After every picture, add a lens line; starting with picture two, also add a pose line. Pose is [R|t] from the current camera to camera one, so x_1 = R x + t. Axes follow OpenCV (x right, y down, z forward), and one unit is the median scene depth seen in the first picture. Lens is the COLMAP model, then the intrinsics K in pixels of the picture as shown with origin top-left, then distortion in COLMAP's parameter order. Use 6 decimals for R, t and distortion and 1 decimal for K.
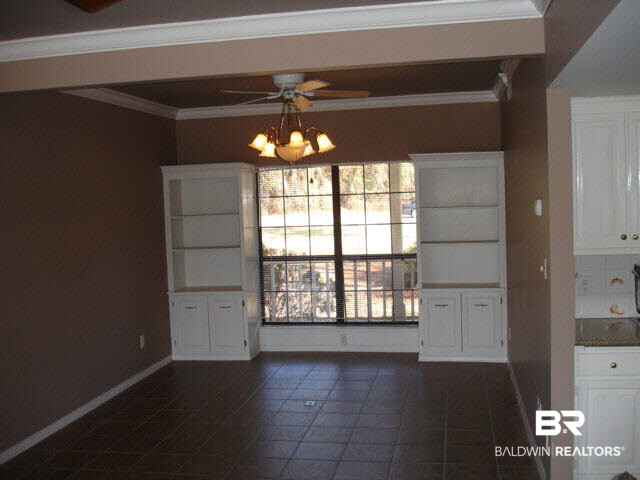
lens RADIAL K [[717.0, 0, 324.5], [0, 717.0, 242.7], [0, 0, 1]] dist [-0.087158, -0.001954]
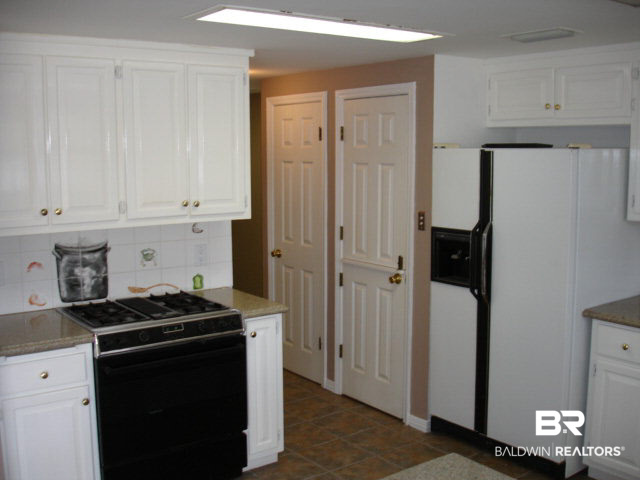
lens RADIAL K [[717.0, 0, 324.5], [0, 717.0, 242.7], [0, 0, 1]] dist [-0.087158, -0.001954]
pose [[0.678750, -0.062707, 0.731687, 0.046232], [0.026758, 0.997798, 0.060692, -0.012650], [-0.733882, -0.021616, 0.678933, 0.202714]]
